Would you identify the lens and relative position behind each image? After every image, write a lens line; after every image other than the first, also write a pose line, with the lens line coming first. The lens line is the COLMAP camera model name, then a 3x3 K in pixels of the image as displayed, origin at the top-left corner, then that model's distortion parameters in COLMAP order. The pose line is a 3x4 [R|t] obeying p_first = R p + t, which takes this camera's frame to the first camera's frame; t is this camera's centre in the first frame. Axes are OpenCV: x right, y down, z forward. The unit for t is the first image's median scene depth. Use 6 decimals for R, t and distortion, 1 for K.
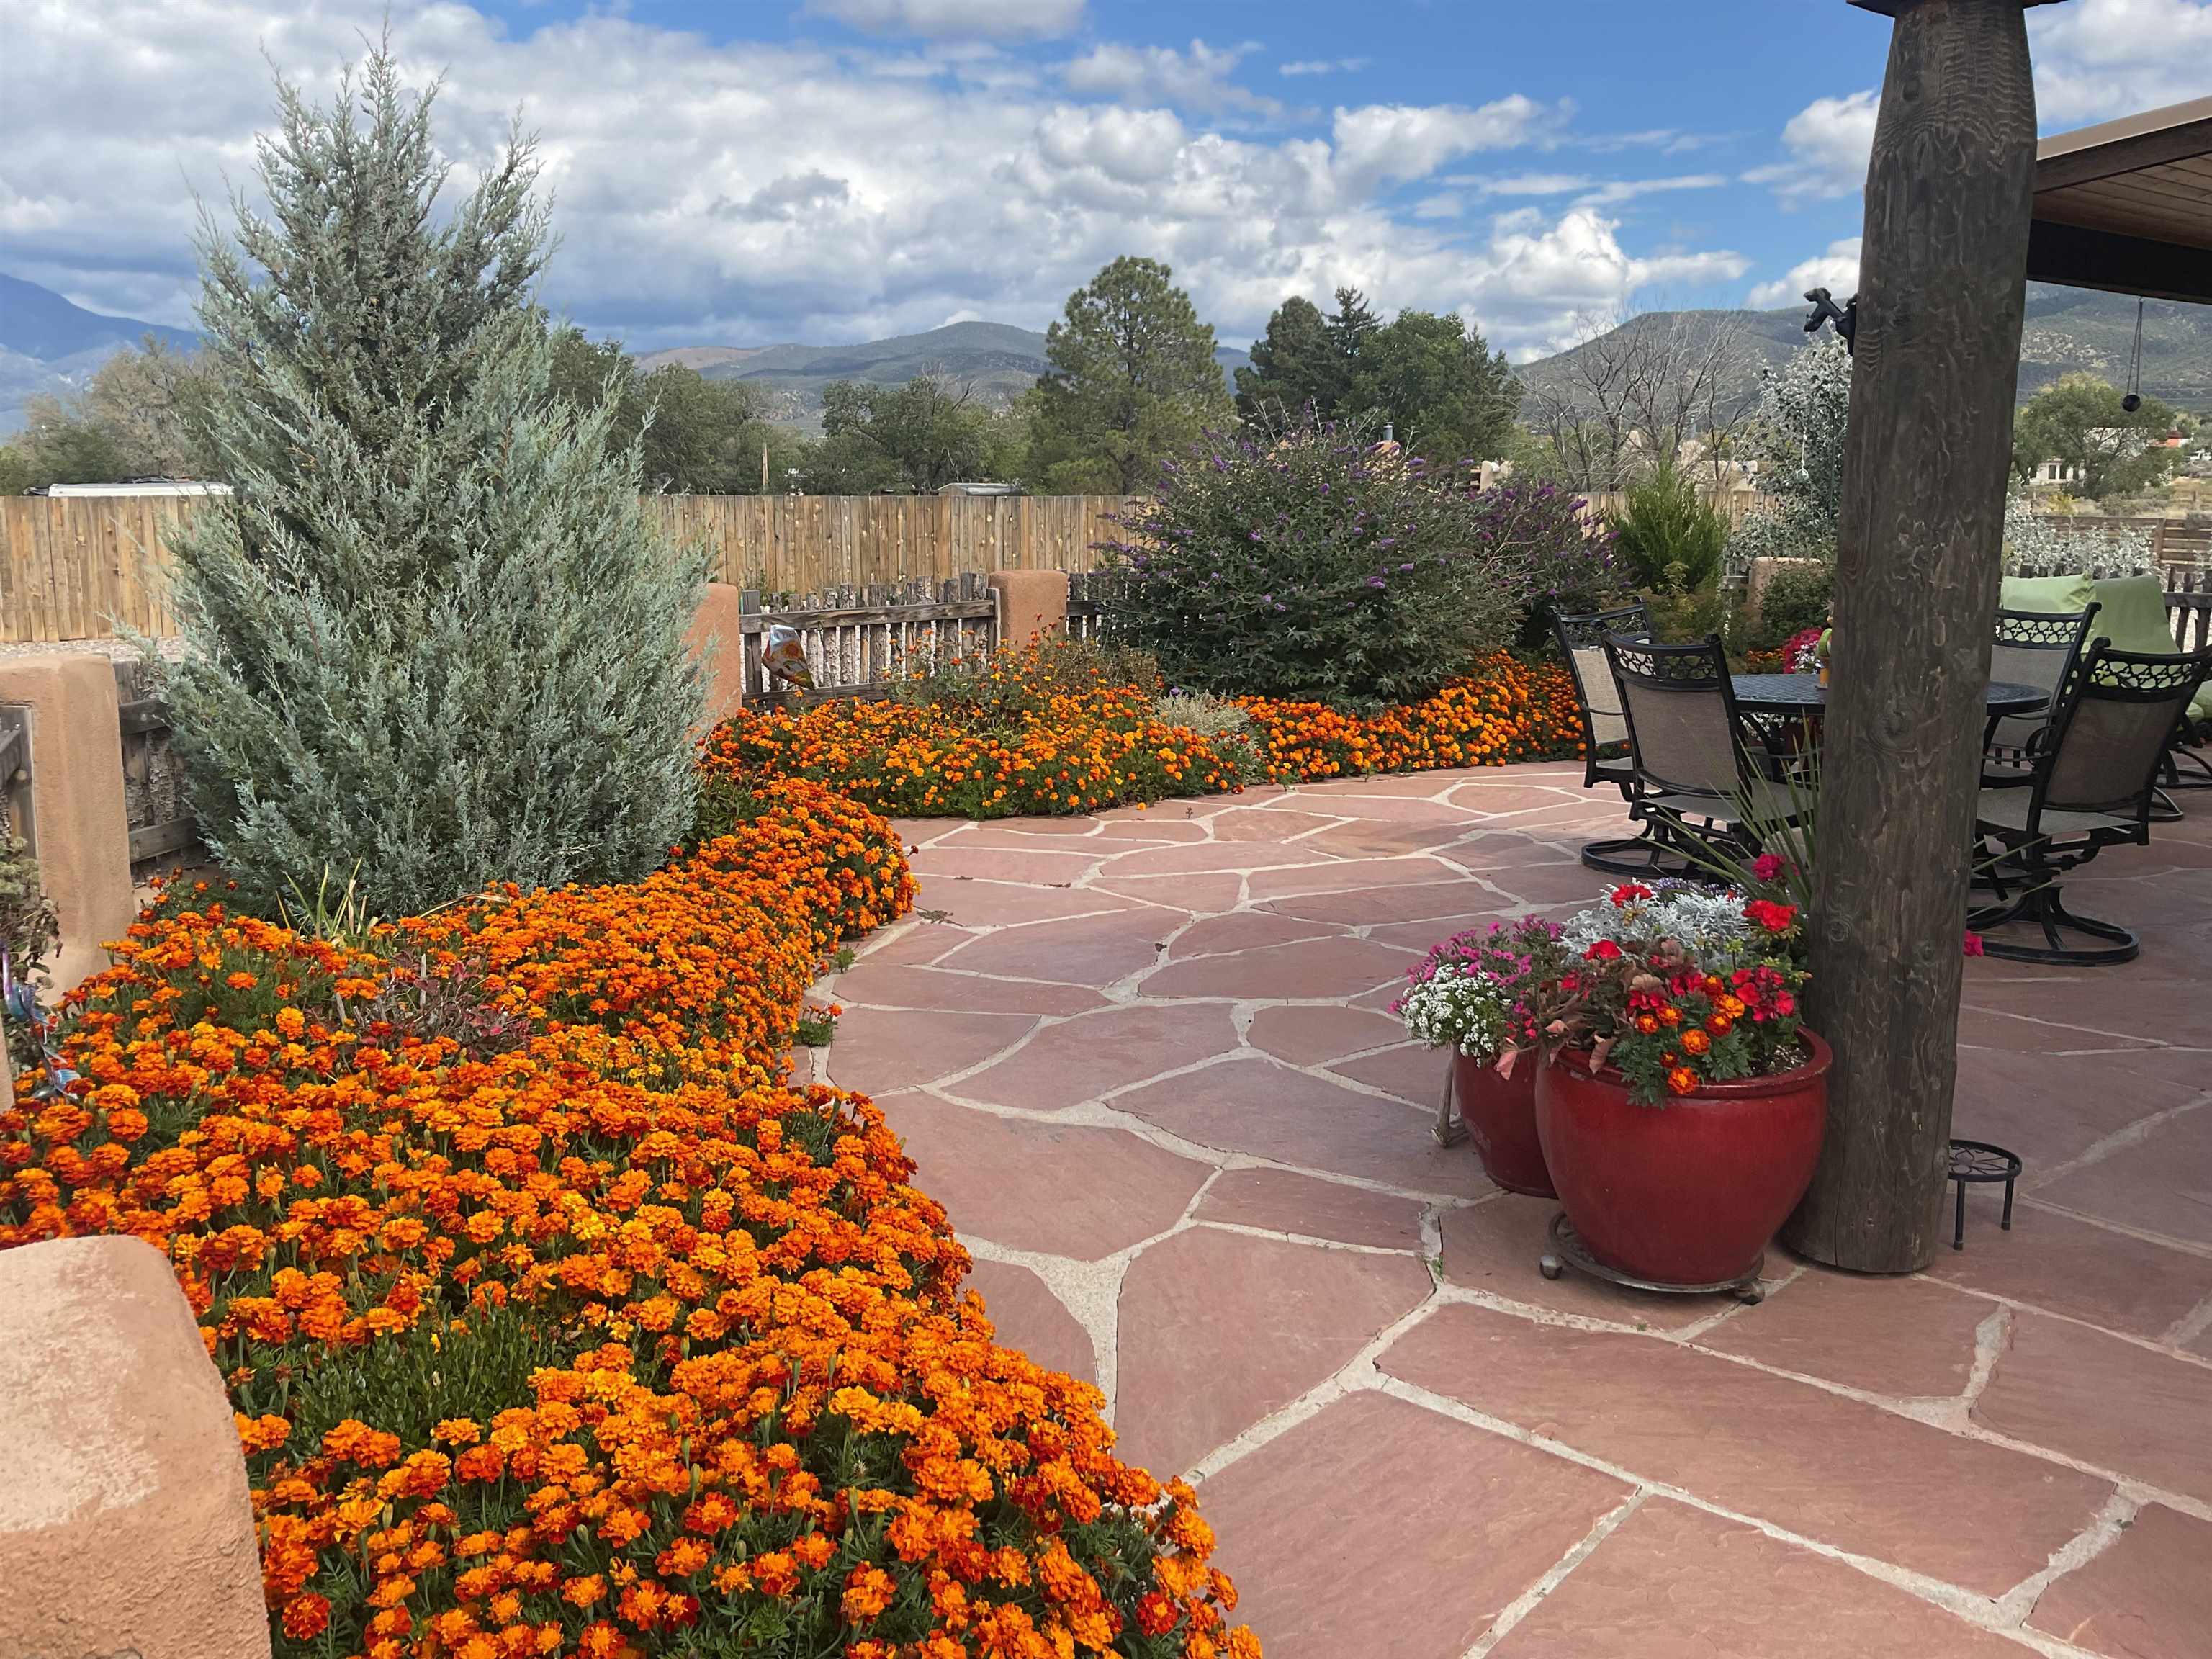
lens RADIAL K [[1857.5, 0, 1092.9], [0, 1857.5, 846.4], [0, 0, 1]] dist [0.083492, -0.153414]
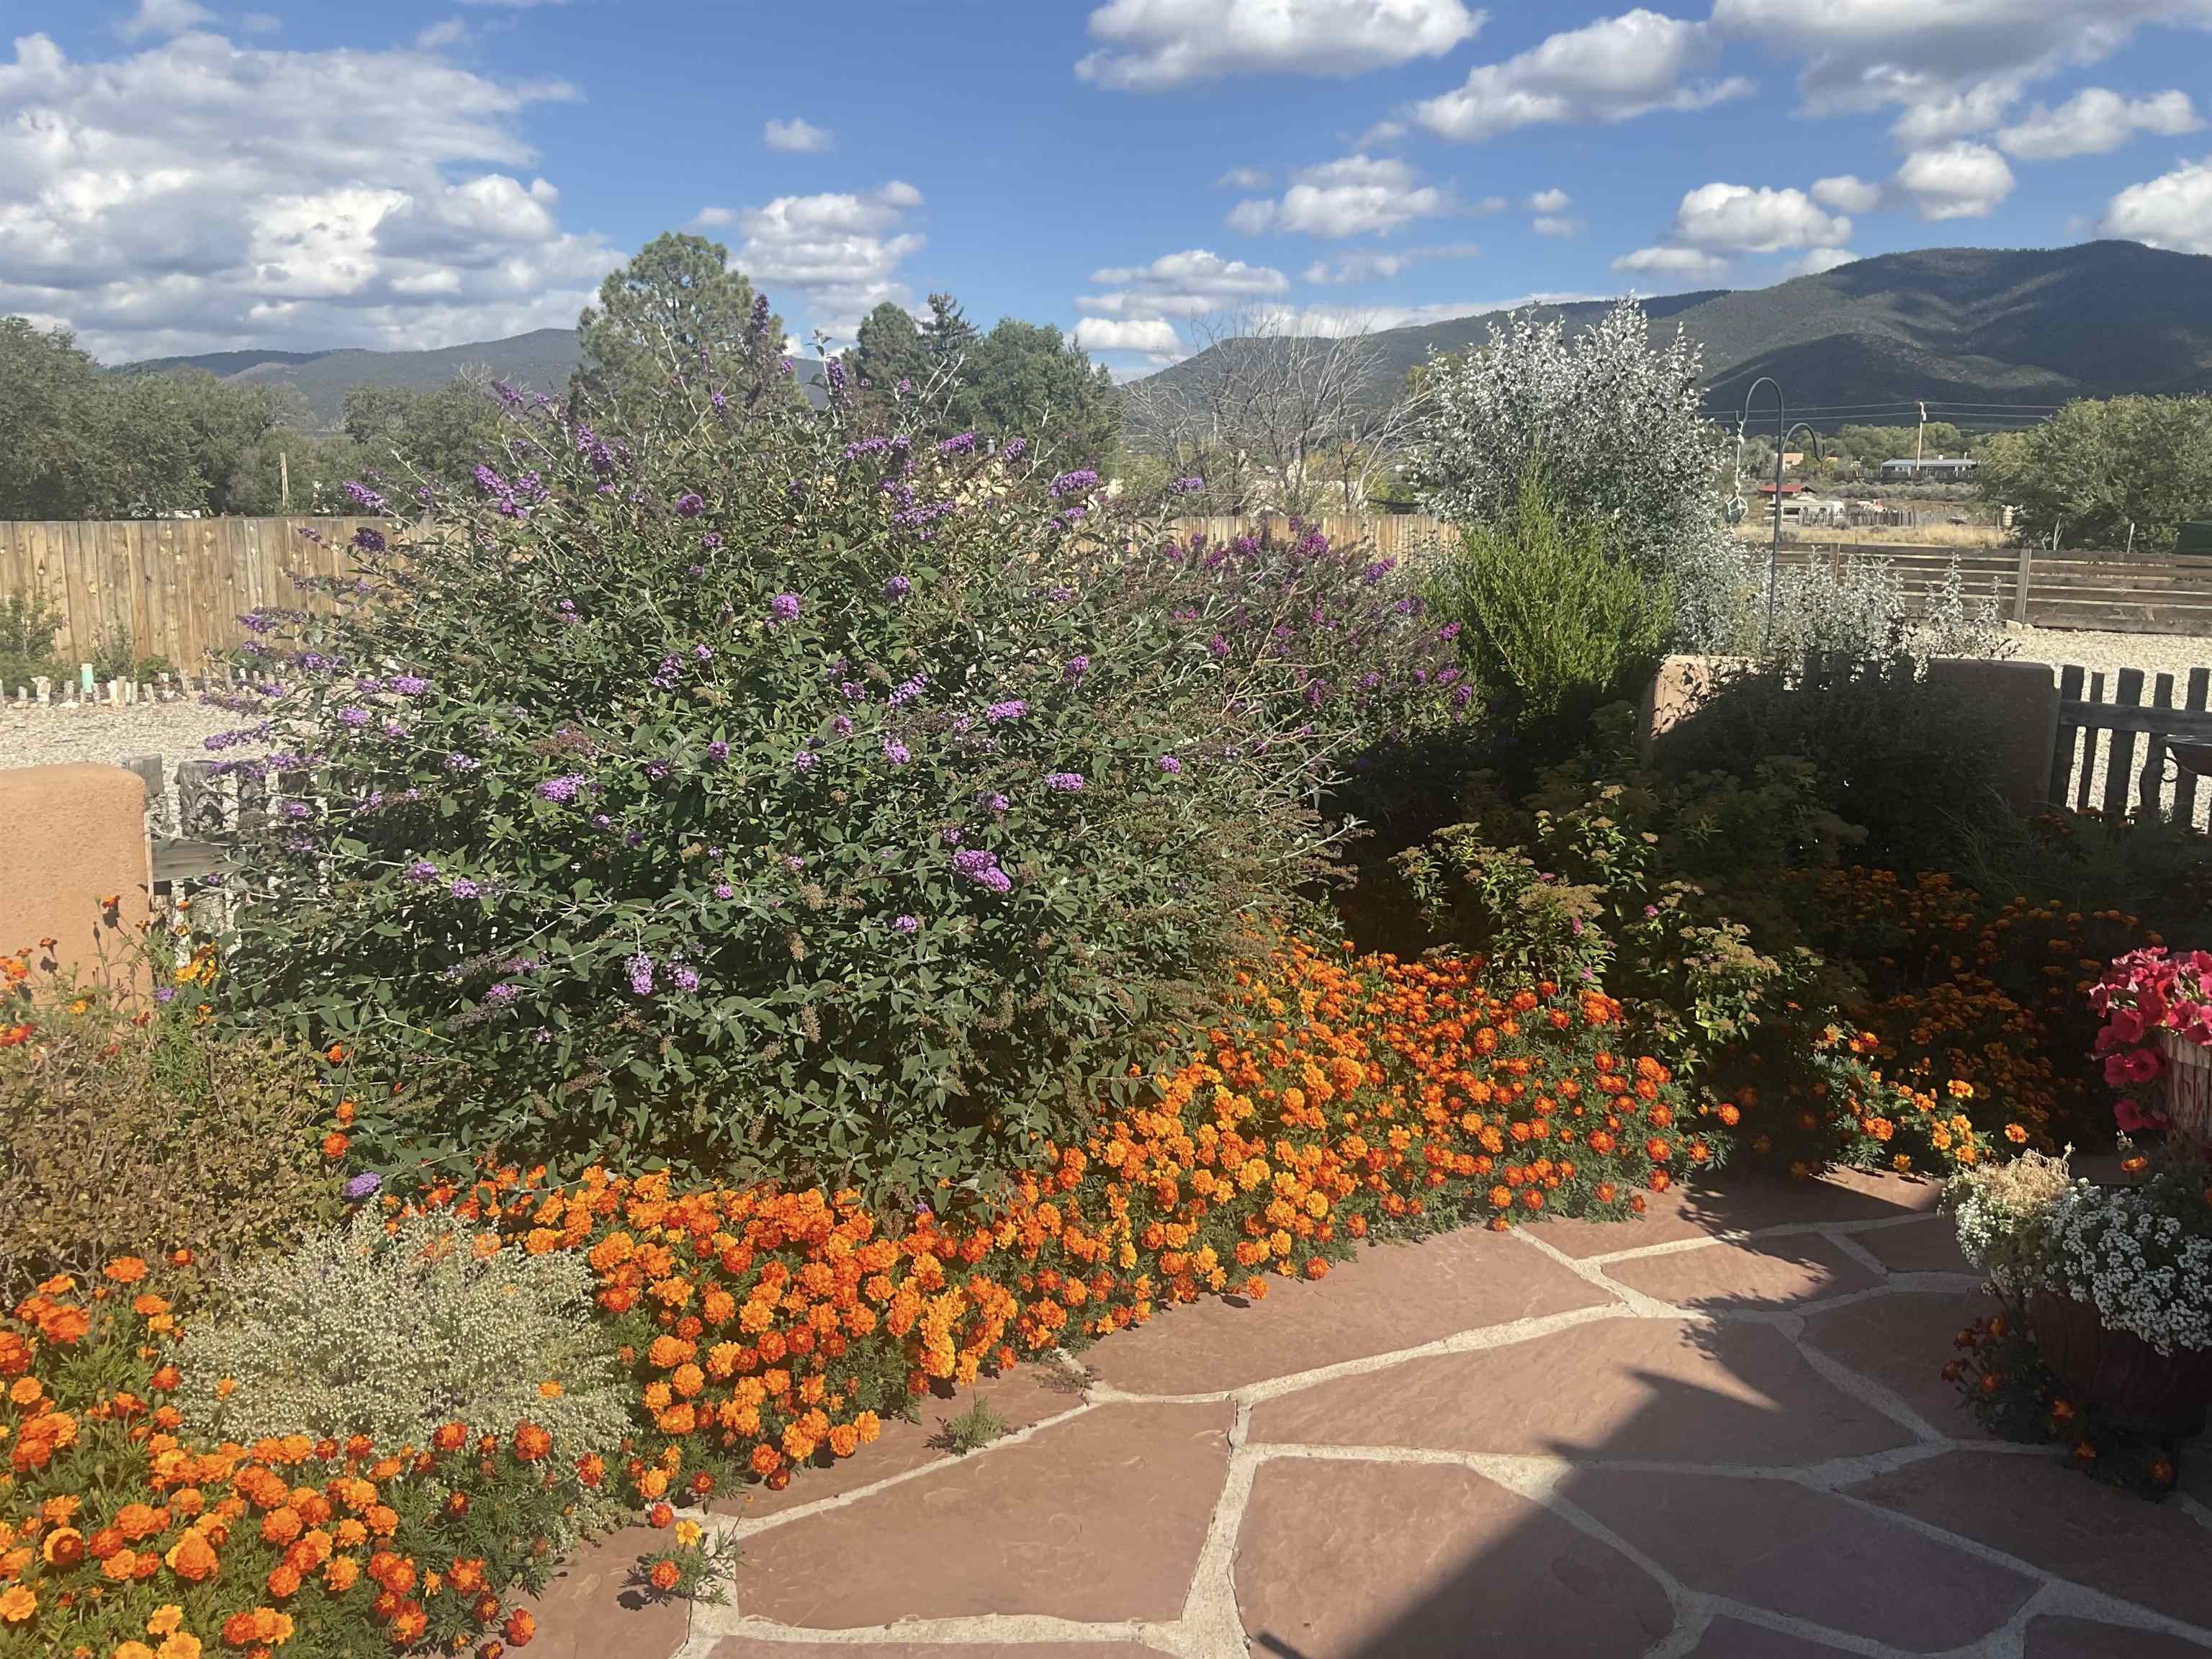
lens RADIAL K [[1857.5, 0, 1104.5], [0, 1857.5, 828.9], [0, 0, 1]] dist [0.083492, -0.153414]
pose [[0.977348, -0.036768, 0.208420, 0.103359], [0.040358, 0.999101, -0.012996, -0.134729], [-0.207755, 0.021113, 0.977953, 0.653655]]
